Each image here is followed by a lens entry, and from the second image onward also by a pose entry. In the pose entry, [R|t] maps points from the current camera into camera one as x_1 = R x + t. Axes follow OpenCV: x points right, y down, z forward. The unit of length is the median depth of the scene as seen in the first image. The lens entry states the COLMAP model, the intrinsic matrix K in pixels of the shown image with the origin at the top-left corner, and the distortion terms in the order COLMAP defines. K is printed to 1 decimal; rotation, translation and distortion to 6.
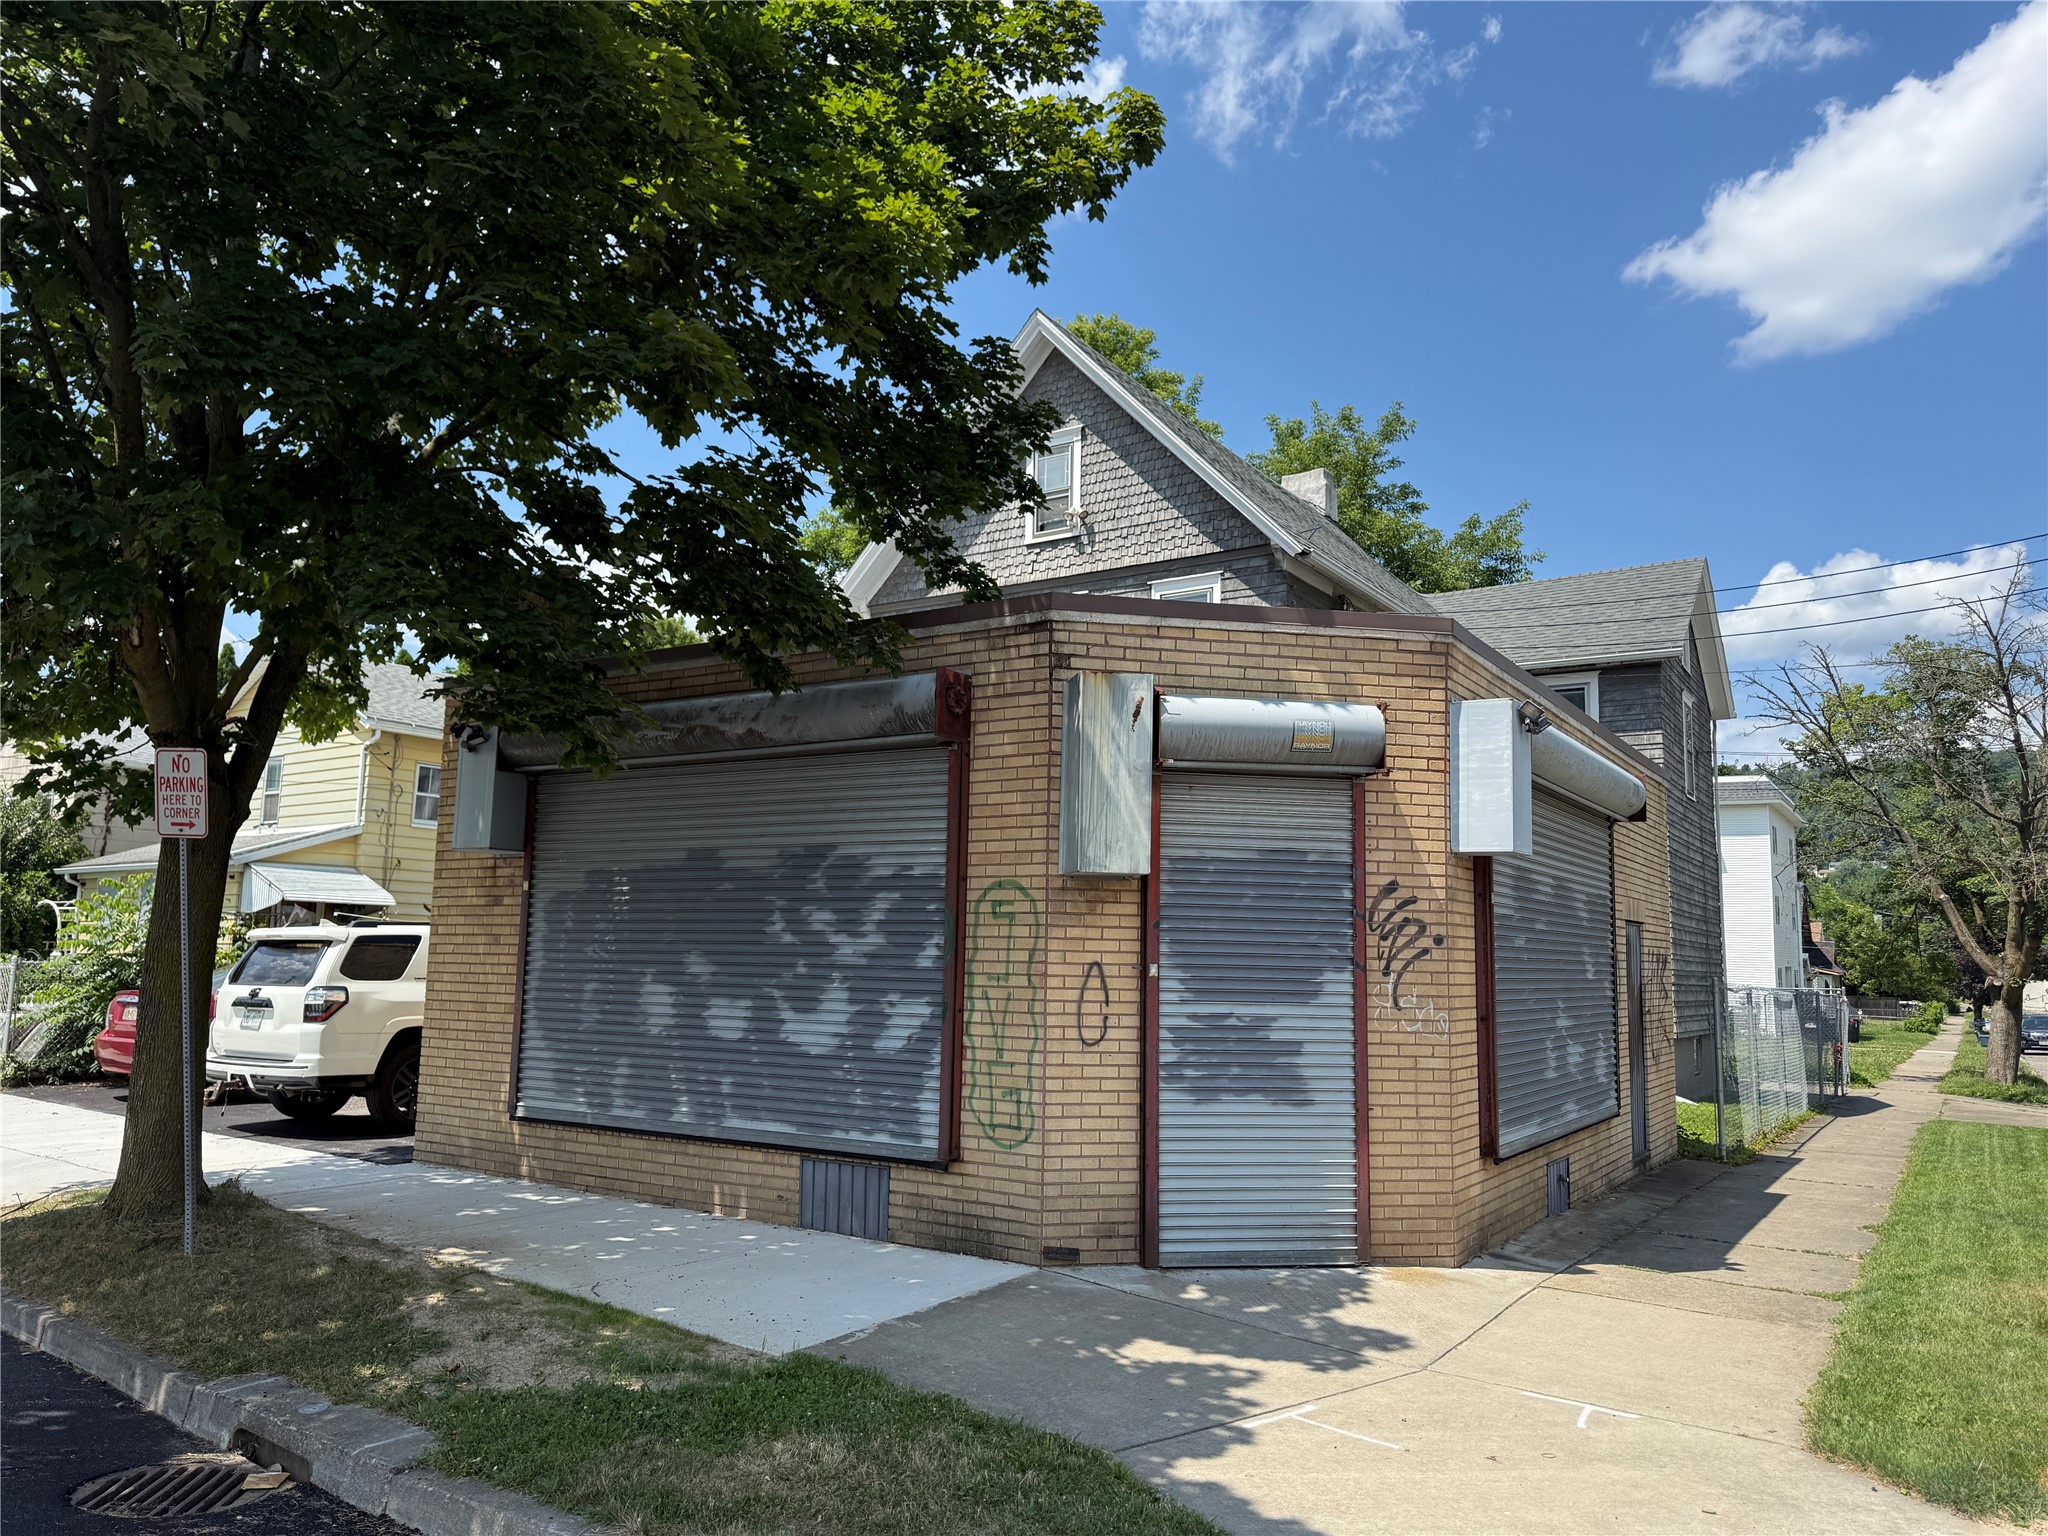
lens RADIAL K [[1424.1, 0, 1031.5], [0, 1424.1, 767.6], [0, 0, 1]] dist [0.115101, -0.011282]
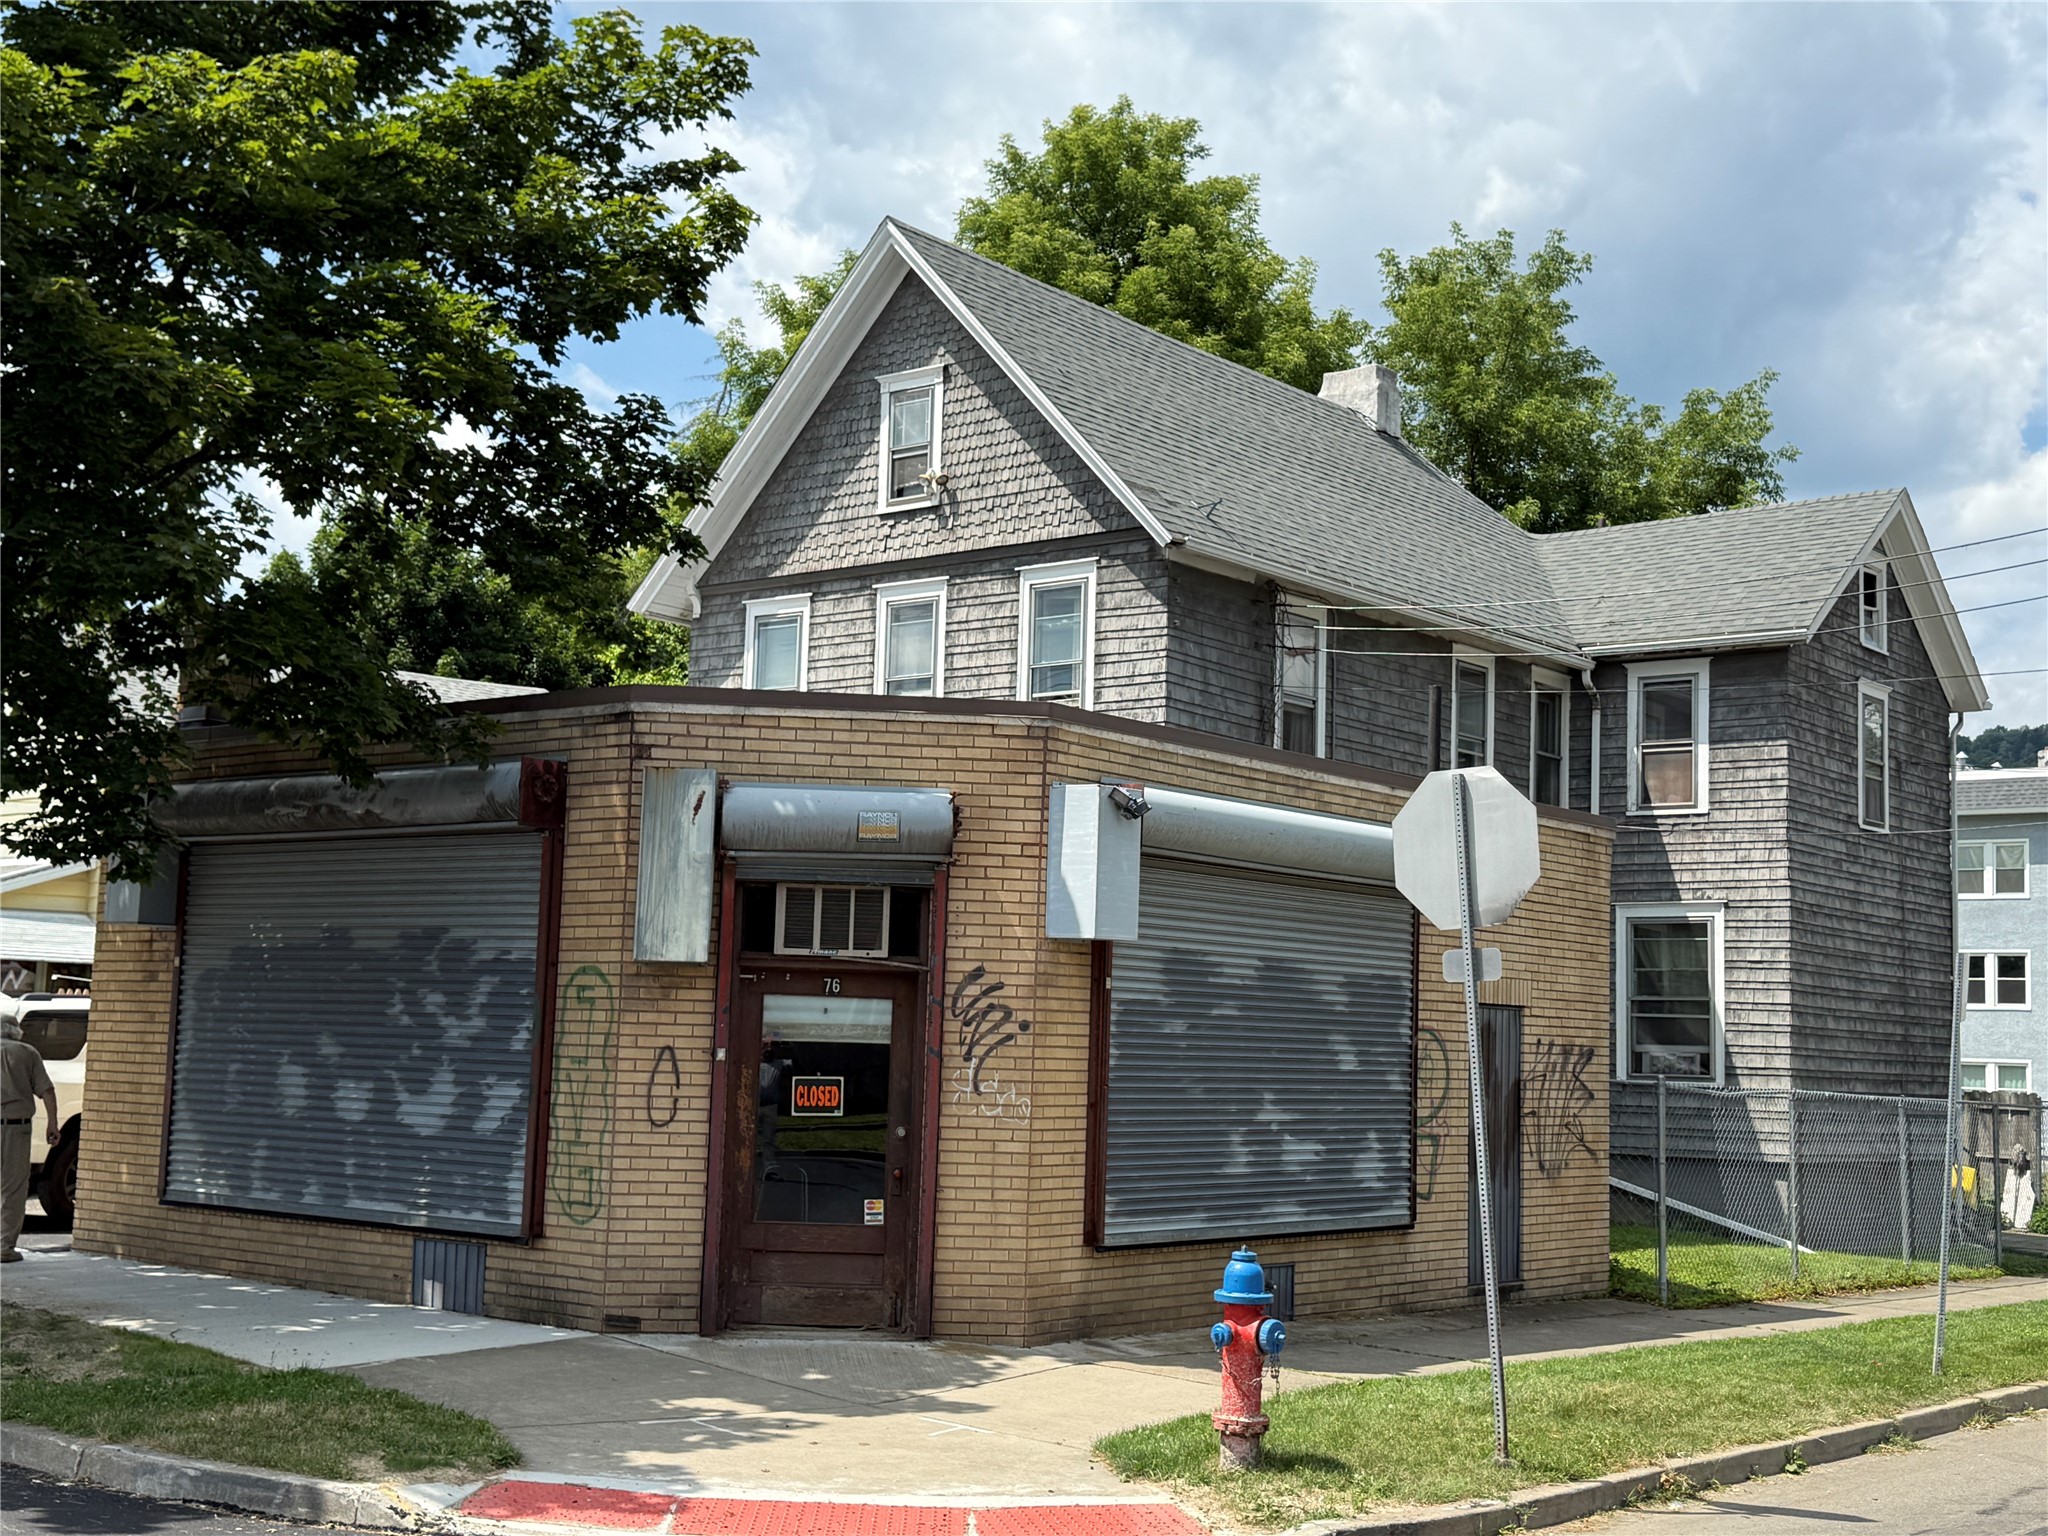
lens RADIAL K [[2453.9, 0, 1014.7], [0, 2453.9, 770.8], [0, 0, 1]] dist [0.167350, 0.000000]
pose [[0.993582, -0.000465, -0.113112, 0.466240], [0.002944, 0.999759, 0.021745, -0.094640], [0.113075, -0.021938, 0.993344, -0.694304]]
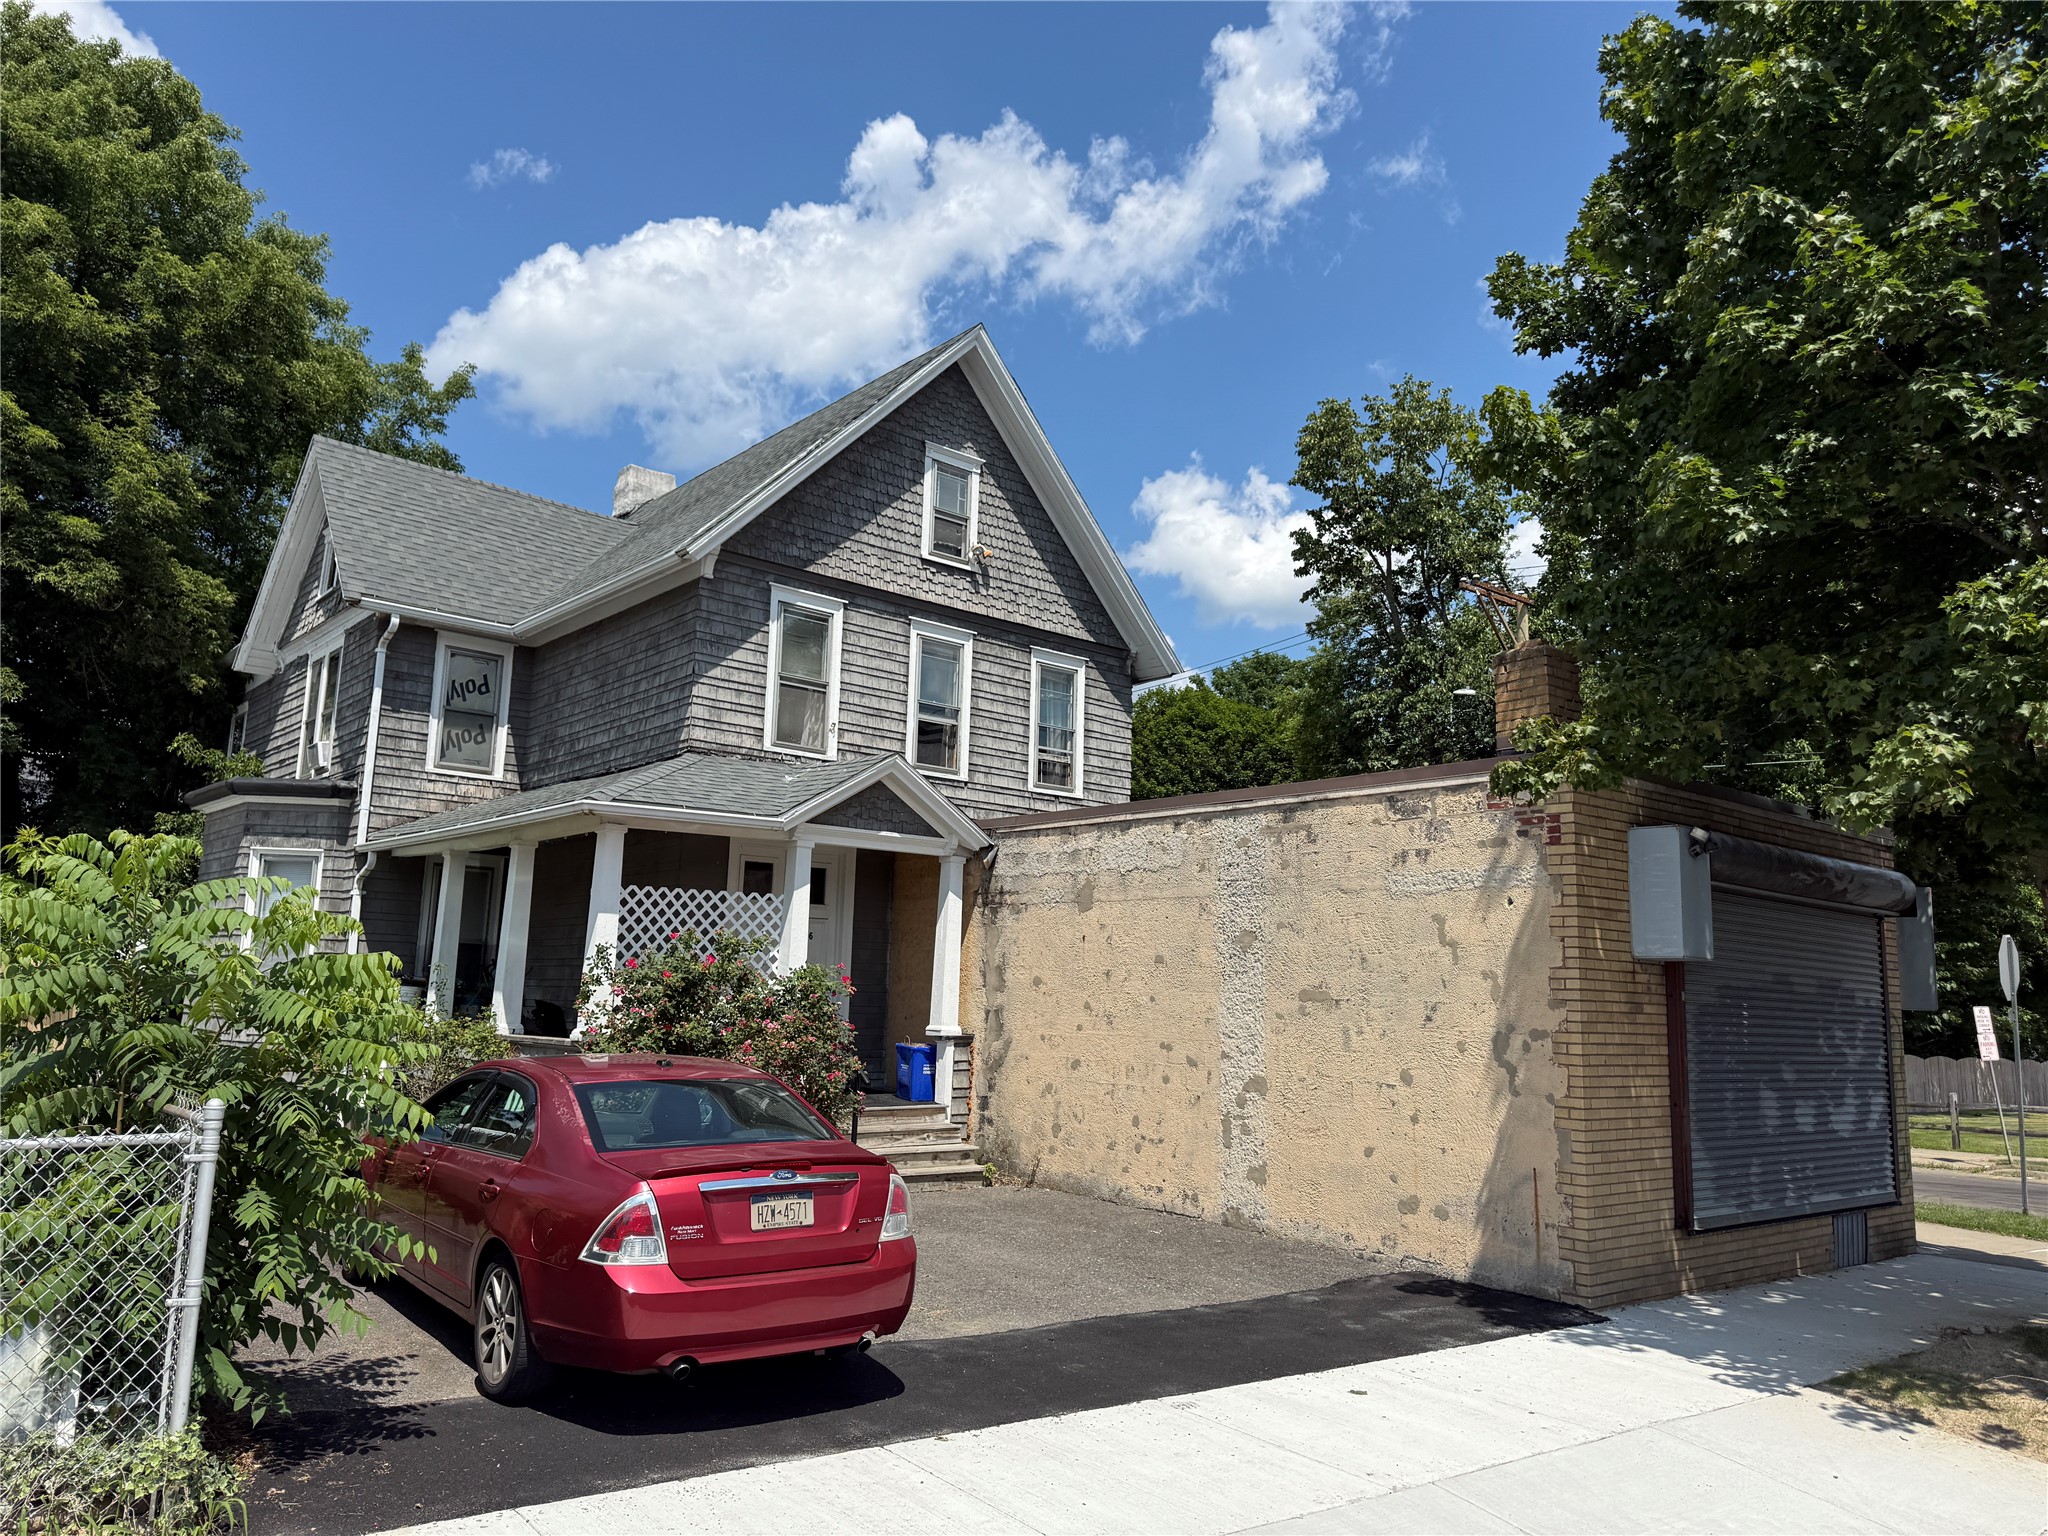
lens RADIAL K [[1424.1, 0, 1021.6], [0, 1424.1, 762.5], [0, 0, 1]] dist [0.115101, -0.011282]
pose [[0.262970, 0.137998, 0.954884, -1.753440], [-0.149558, 0.983585, -0.100958, 0.112142], [-0.953142, -0.116262, 0.279292, 1.411754]]
